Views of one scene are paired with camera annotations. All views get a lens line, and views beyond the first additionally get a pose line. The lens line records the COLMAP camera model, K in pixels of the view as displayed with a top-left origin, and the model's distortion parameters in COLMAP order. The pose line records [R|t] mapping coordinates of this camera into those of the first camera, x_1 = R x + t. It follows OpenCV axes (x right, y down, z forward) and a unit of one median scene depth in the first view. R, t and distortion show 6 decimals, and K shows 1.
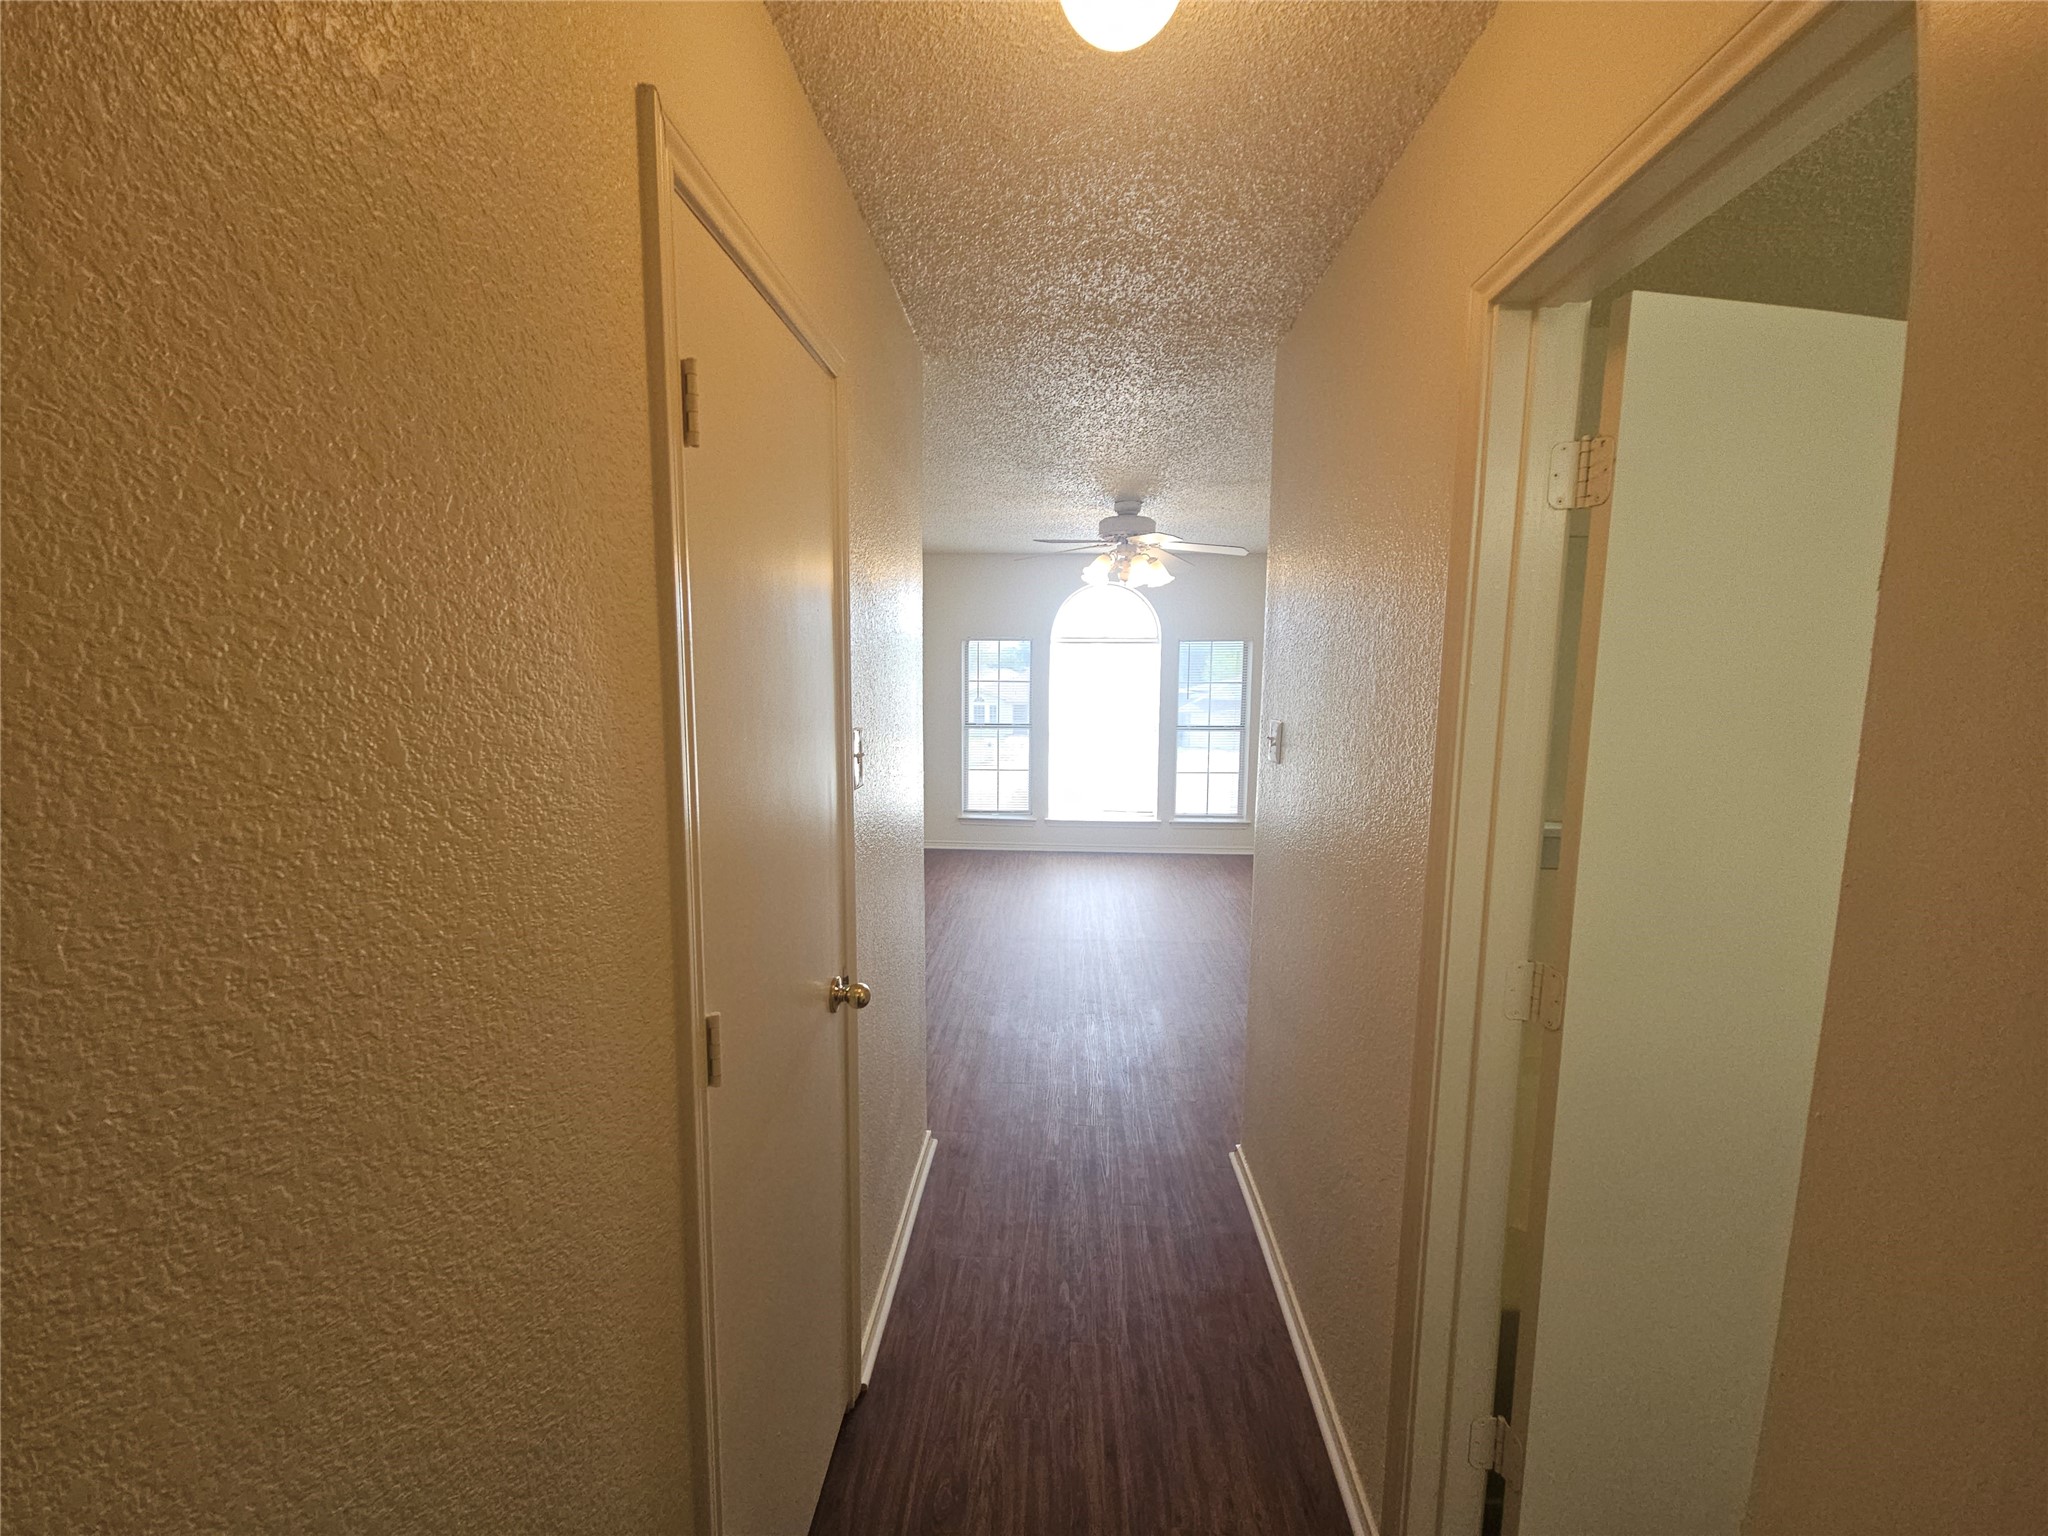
lens RADIAL K [[835.6, 0, 1022.0], [0, 835.6, 764.4], [0, 0, 1]] dist [0.001795, -0.000260]
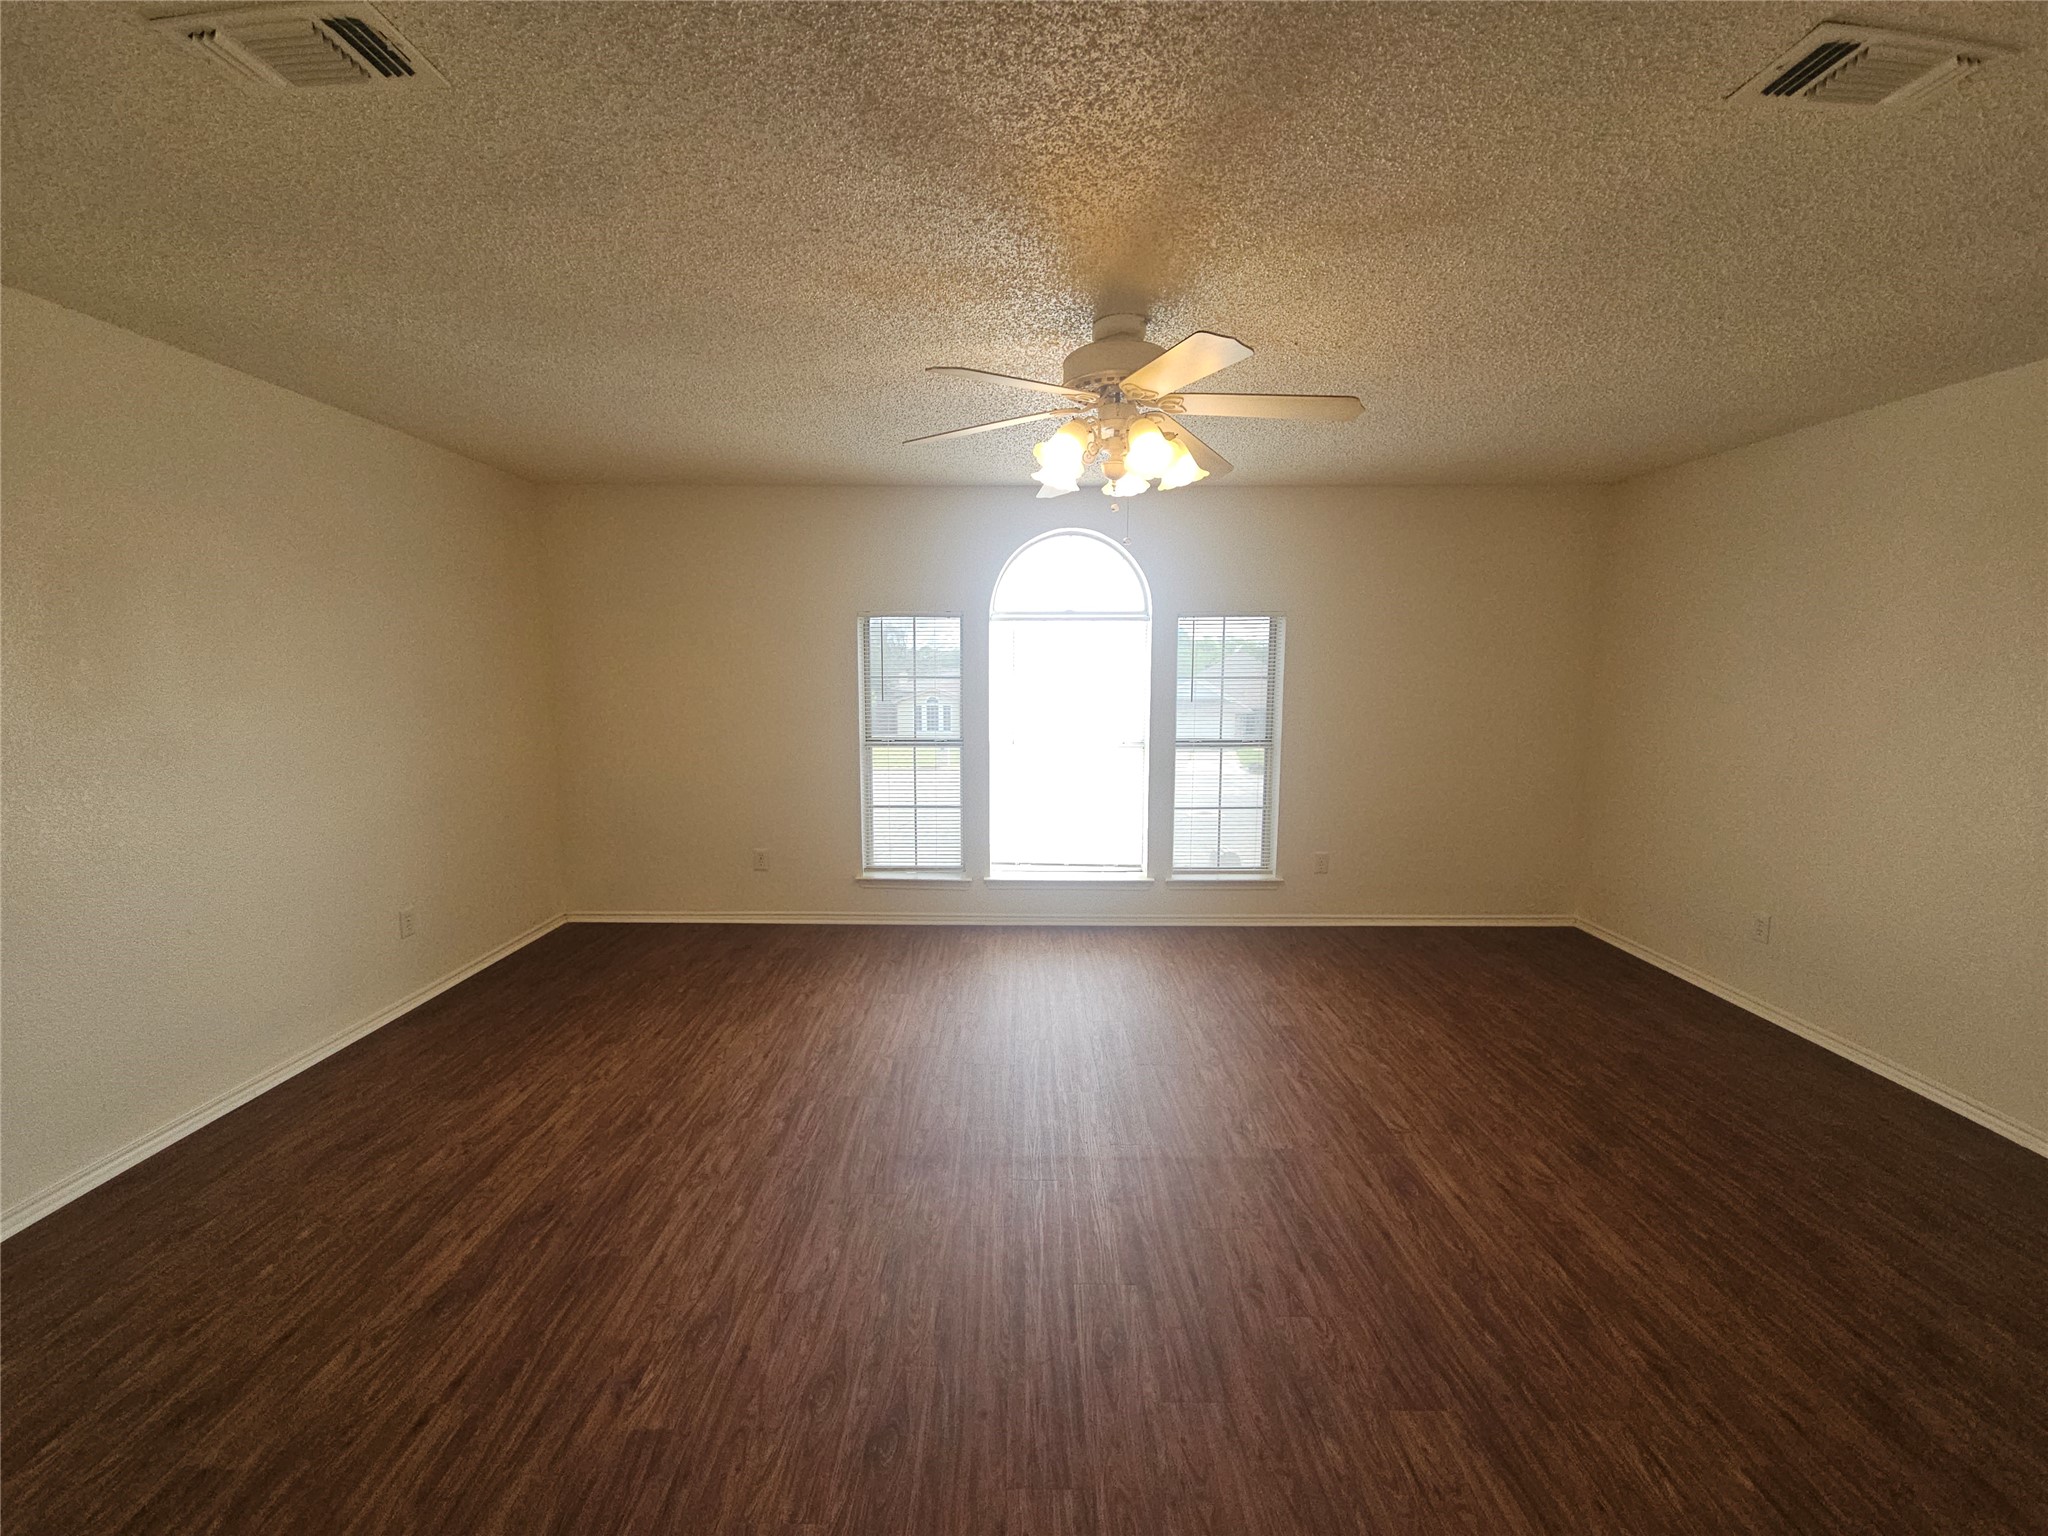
lens RADIAL K [[835.6, 0, 1022.0], [0, 835.6, 764.4], [0, 0, 1]] dist [0.001795, -0.000260]
pose [[0.998713, -0.009619, 0.049806, 0.025033], [0.009830, 0.999944, -0.003993, -0.025536], [-0.049764, 0.004477, 0.998751, 0.319173]]
